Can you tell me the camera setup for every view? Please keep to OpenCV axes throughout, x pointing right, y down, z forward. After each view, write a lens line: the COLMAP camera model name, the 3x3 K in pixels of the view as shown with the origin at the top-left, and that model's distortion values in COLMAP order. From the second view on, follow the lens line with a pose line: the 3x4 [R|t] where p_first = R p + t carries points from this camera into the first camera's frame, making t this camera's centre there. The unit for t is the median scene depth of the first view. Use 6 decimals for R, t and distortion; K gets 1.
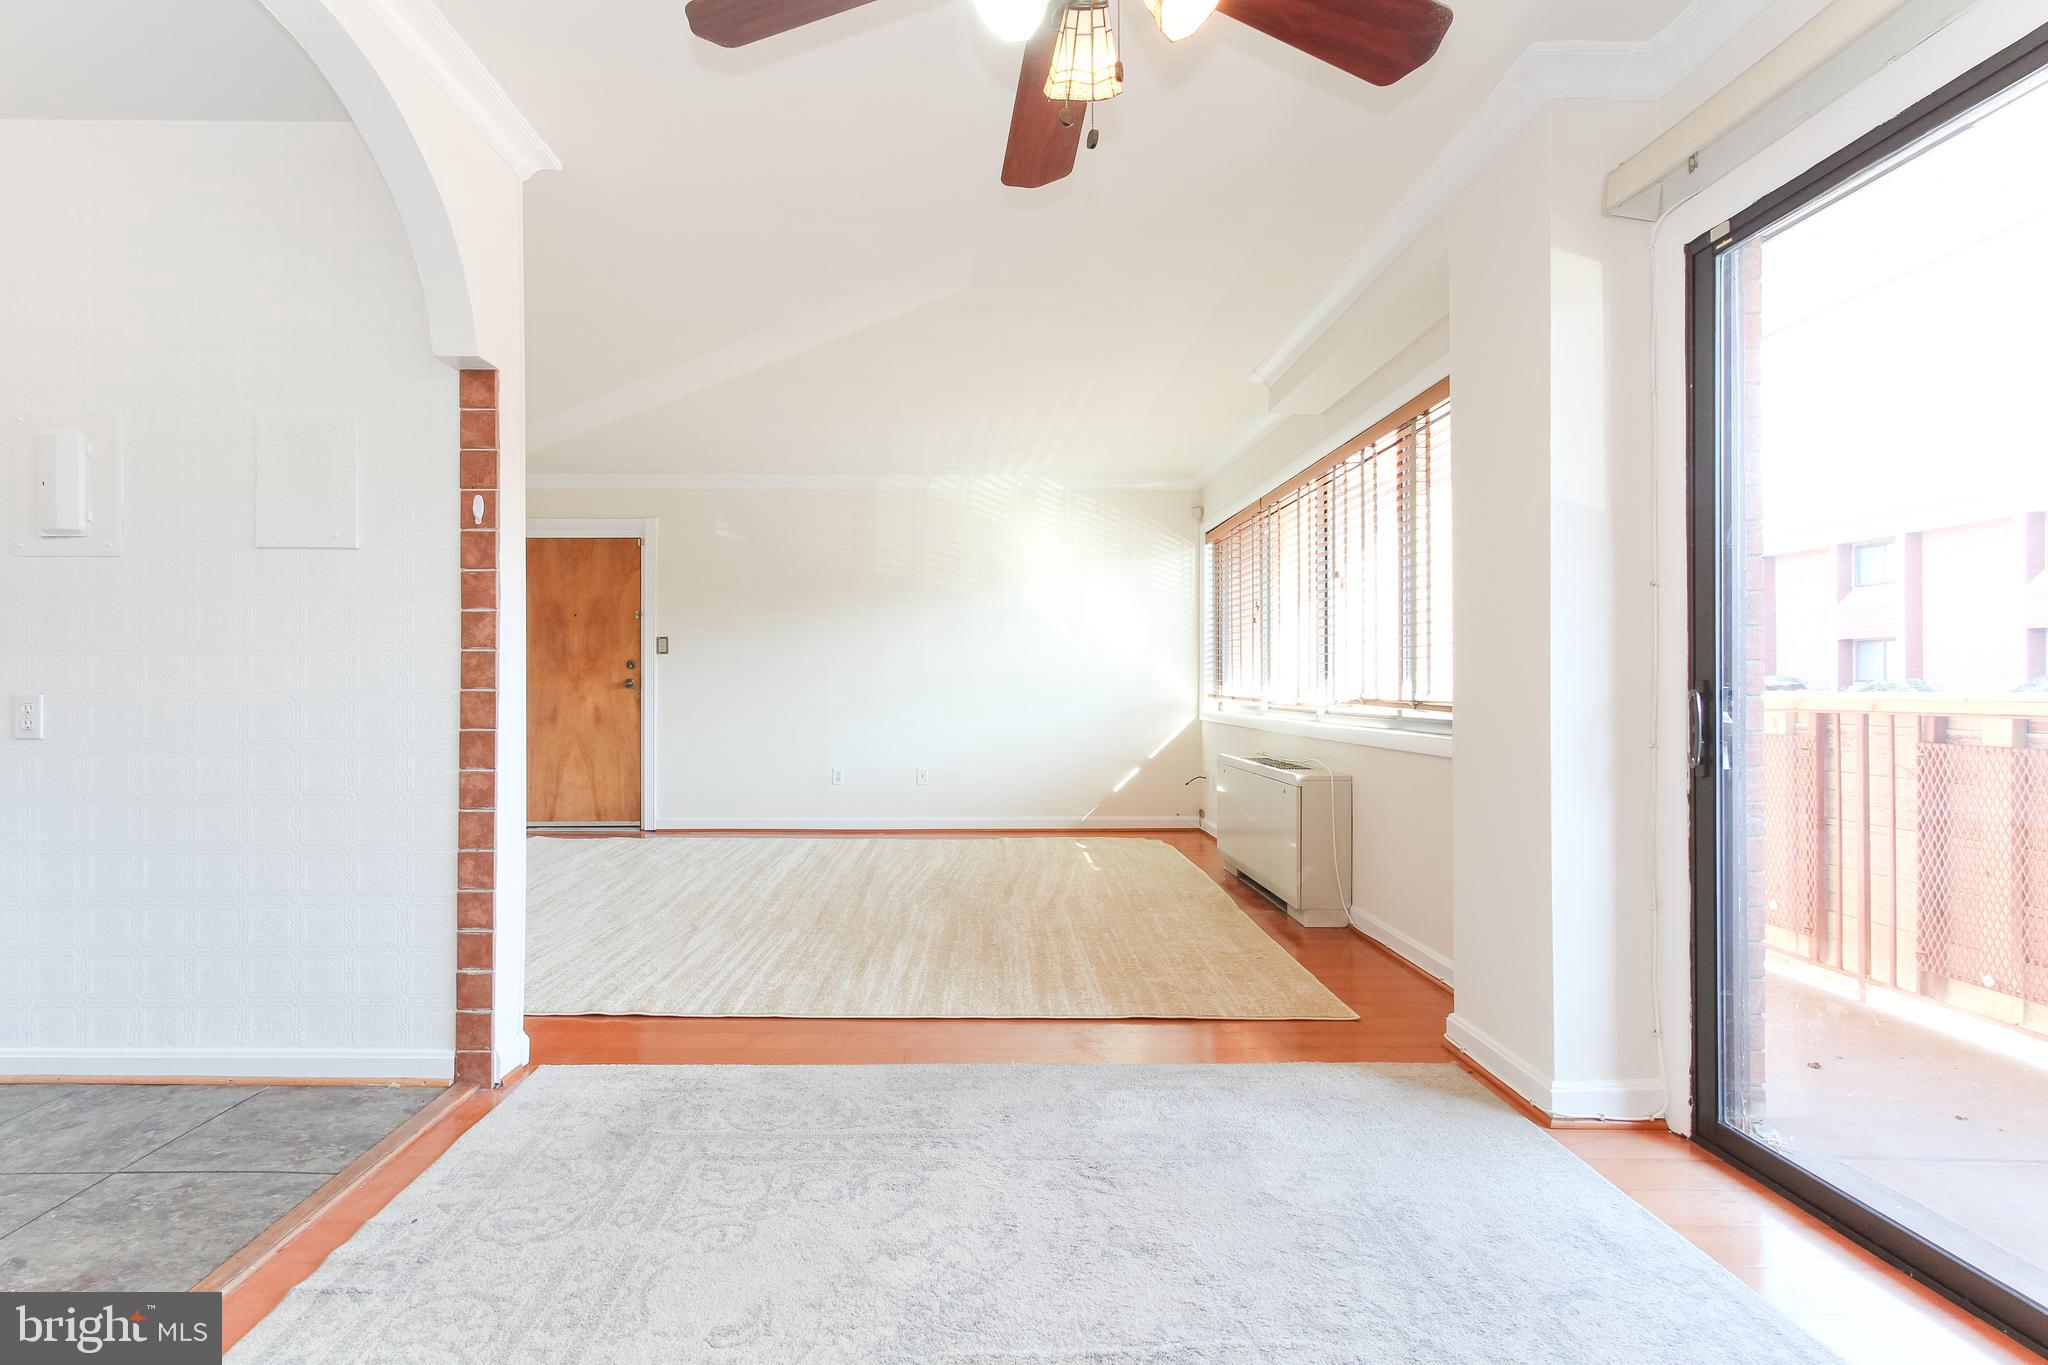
lens RADIAL K [[954.7, 0, 957.6], [0, 954.7, 693.2], [0, 0, 1]] dist [-0.005112, 0.003070]
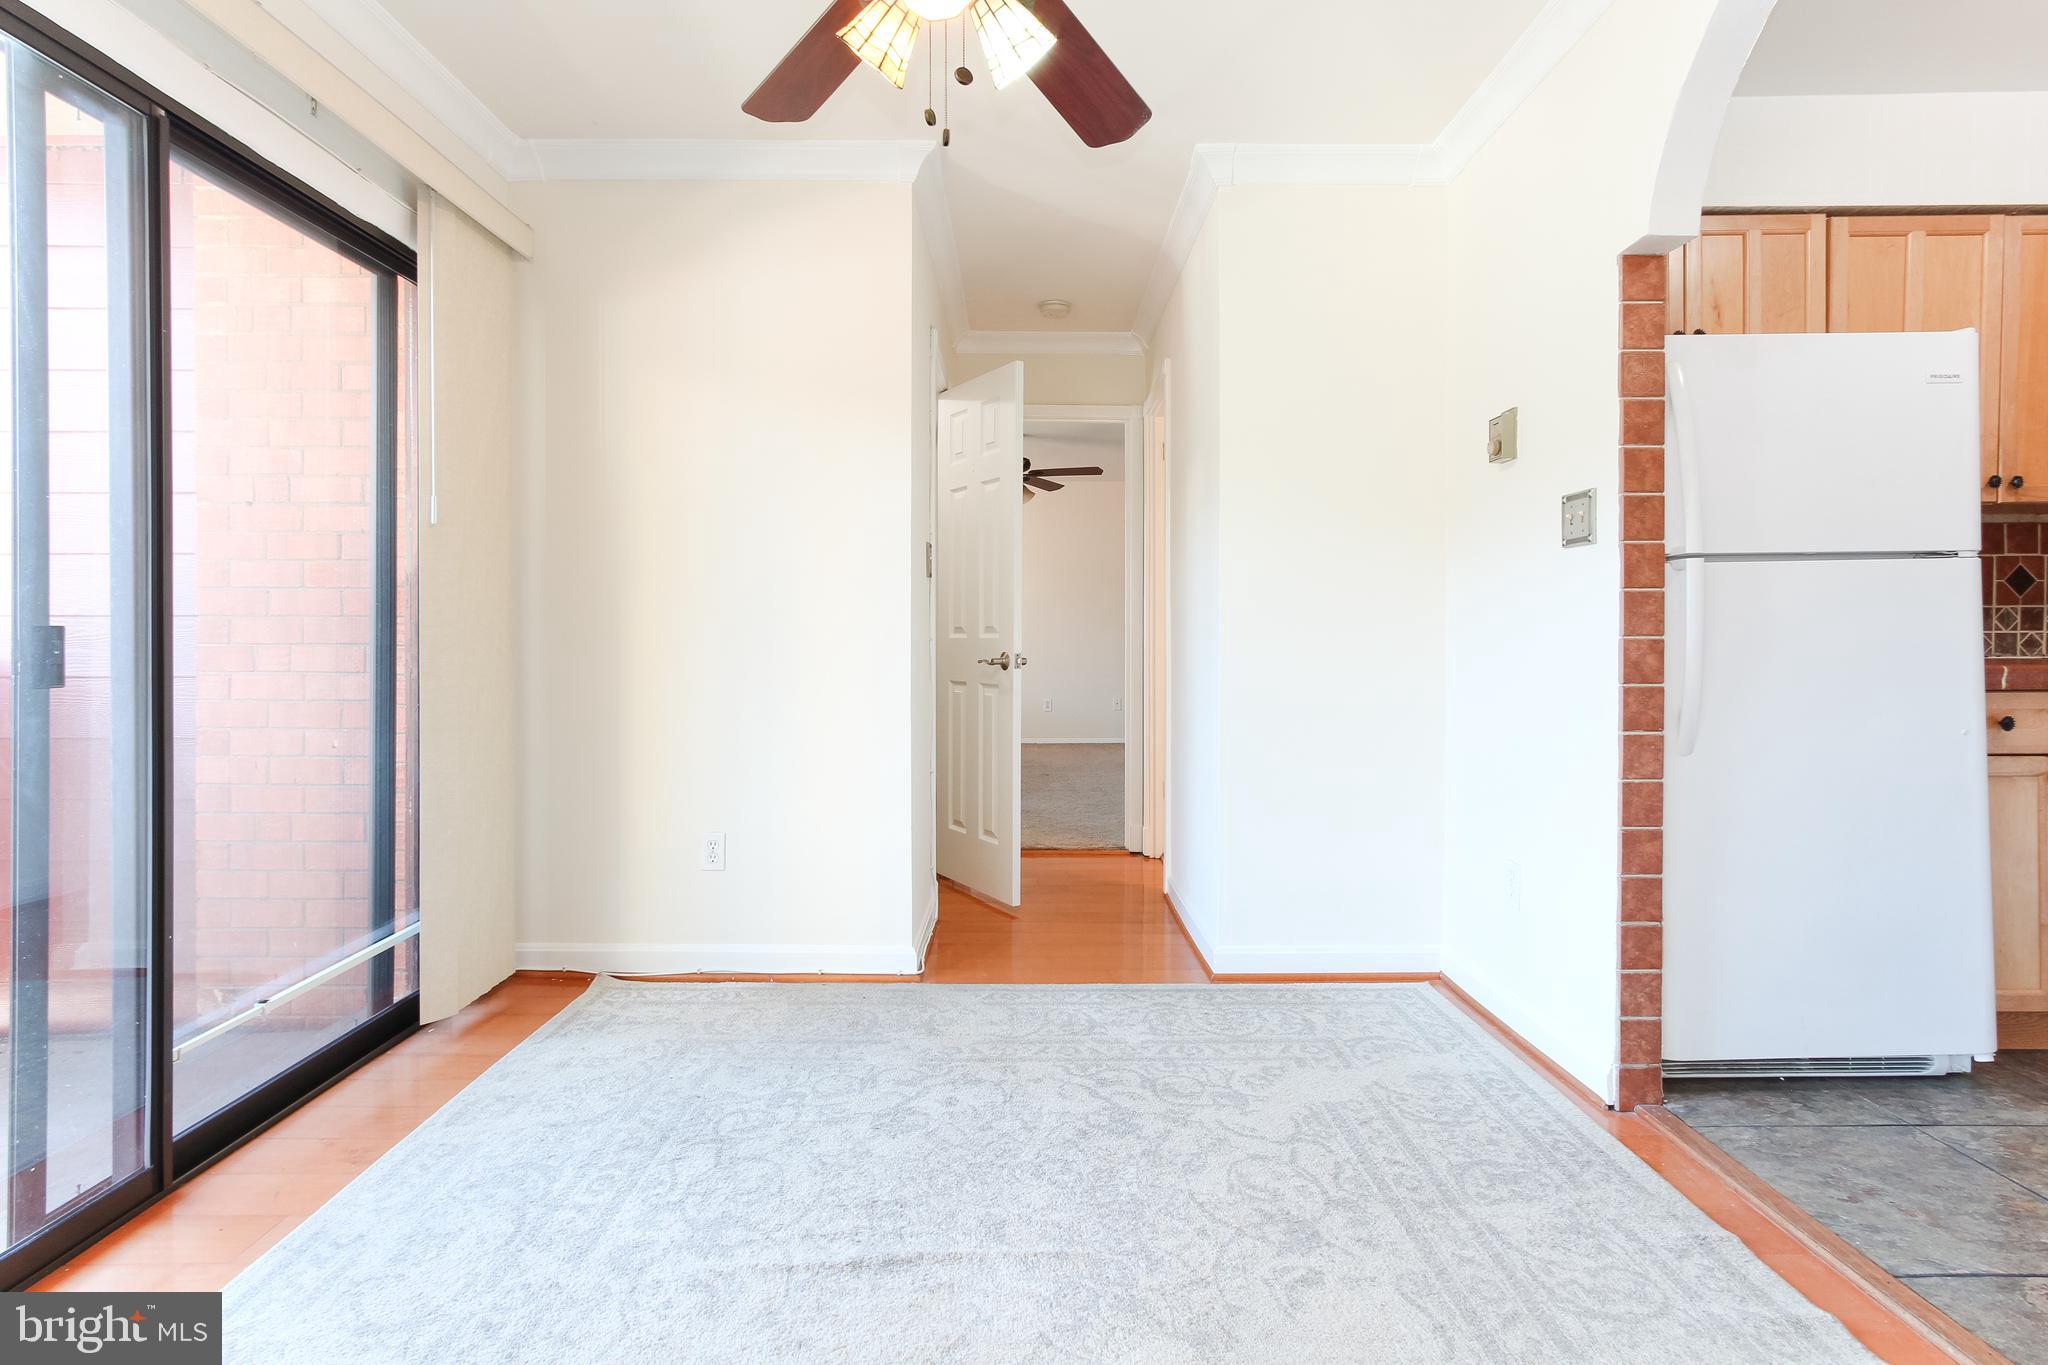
lens RADIAL K [[954.7, 0, 1019.6], [0, 954.7, 652.8], [0, 0, 1]] dist [-0.005112, 0.003070]
pose [[-0.999984, 0.003939, -0.004111, 0.014038], [0.003867, 0.999842, 0.017324, -0.001881], [0.004179, 0.017308, -0.999841, 0.446661]]
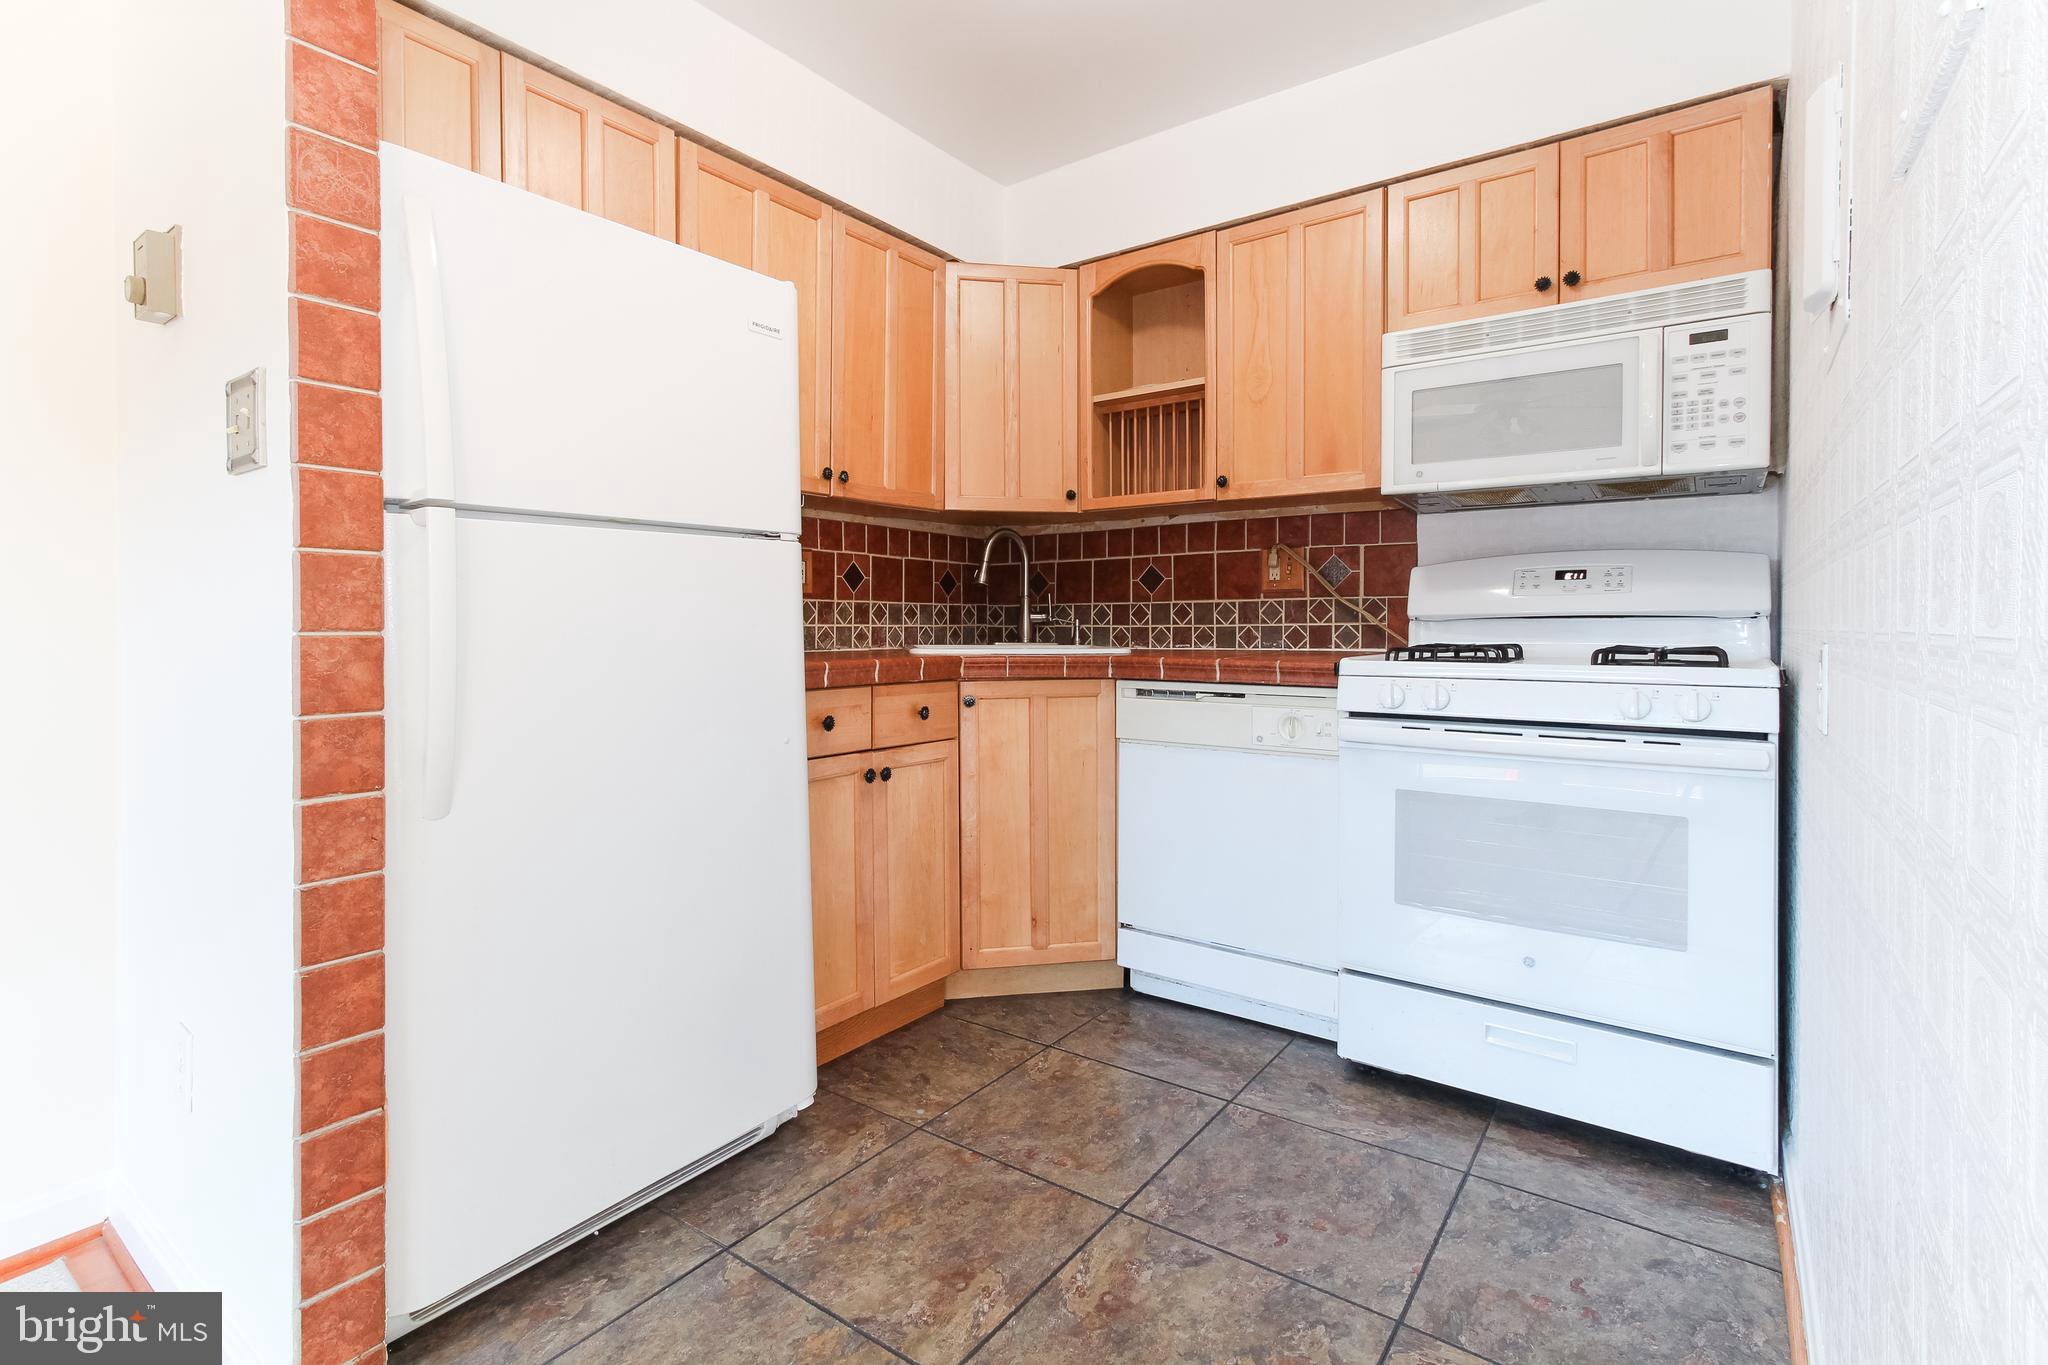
lens RADIAL K [[954.7, 0, 1021.2], [0, 954.7, 633.6], [0, 0, 1]] dist [-0.005112, 0.003070]
pose [[-0.586249, 0.005888, -0.810109, -0.116875], [-0.003625, 0.999945, 0.009891, -0.002910], [0.810123, 0.008735, -0.586195, 0.349754]]
